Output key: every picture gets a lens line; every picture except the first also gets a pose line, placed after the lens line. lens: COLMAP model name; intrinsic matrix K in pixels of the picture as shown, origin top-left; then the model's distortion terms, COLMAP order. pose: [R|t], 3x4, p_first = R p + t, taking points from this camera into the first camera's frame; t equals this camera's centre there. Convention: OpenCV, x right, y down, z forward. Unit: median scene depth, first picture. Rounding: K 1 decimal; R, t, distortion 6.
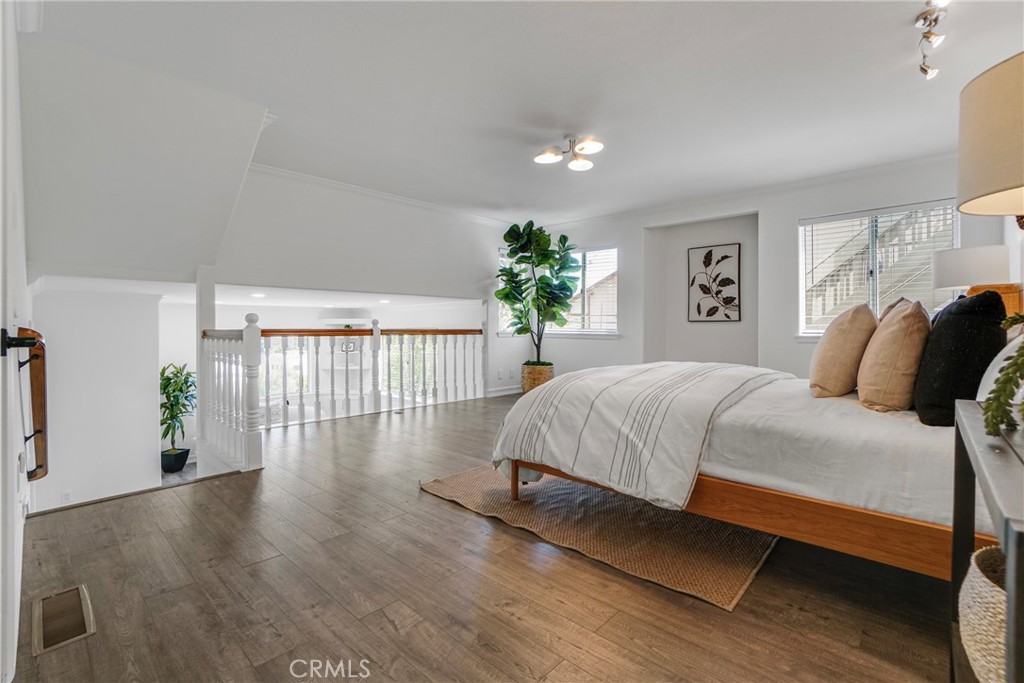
lens RADIAL K [[463.8, 0, 497.2], [0, 463.8, 331.7], [0, 0, 1]] dist [-0.057423, 0.020854]
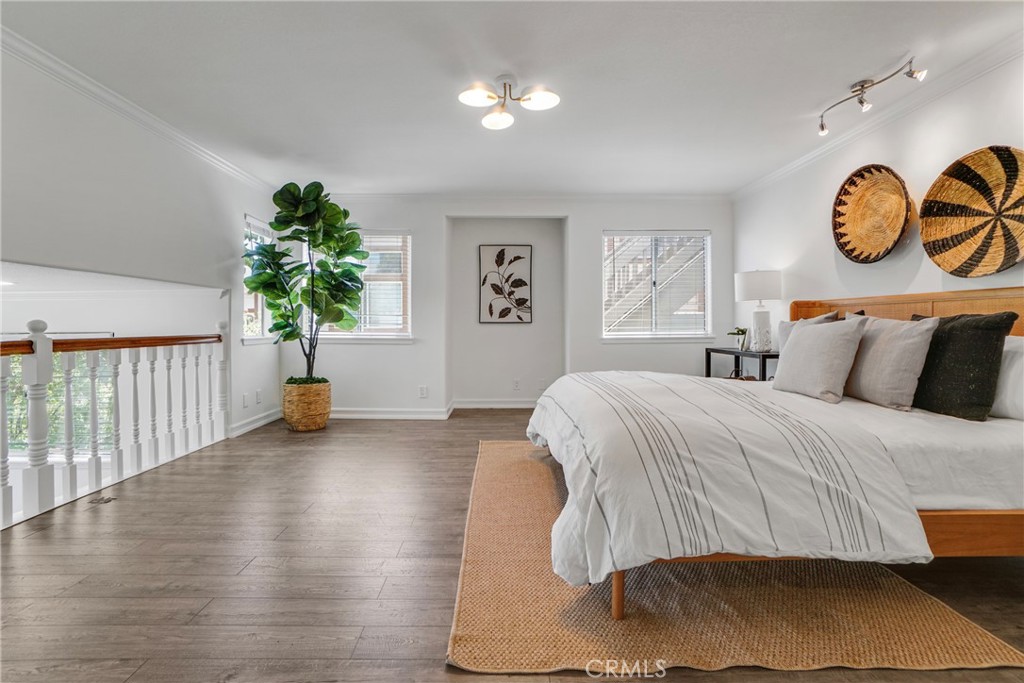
lens RADIAL K [[473.8, 0, 512.9], [0, 473.8, 329.2], [0, 0, 1]] dist [-0.056419, 0.022702]
pose [[0.714377, -0.008829, 0.699706, -0.215714], [0.007146, 0.999960, 0.005322, -0.014675], [-0.699725, 0.001198, 0.714411, 0.273454]]
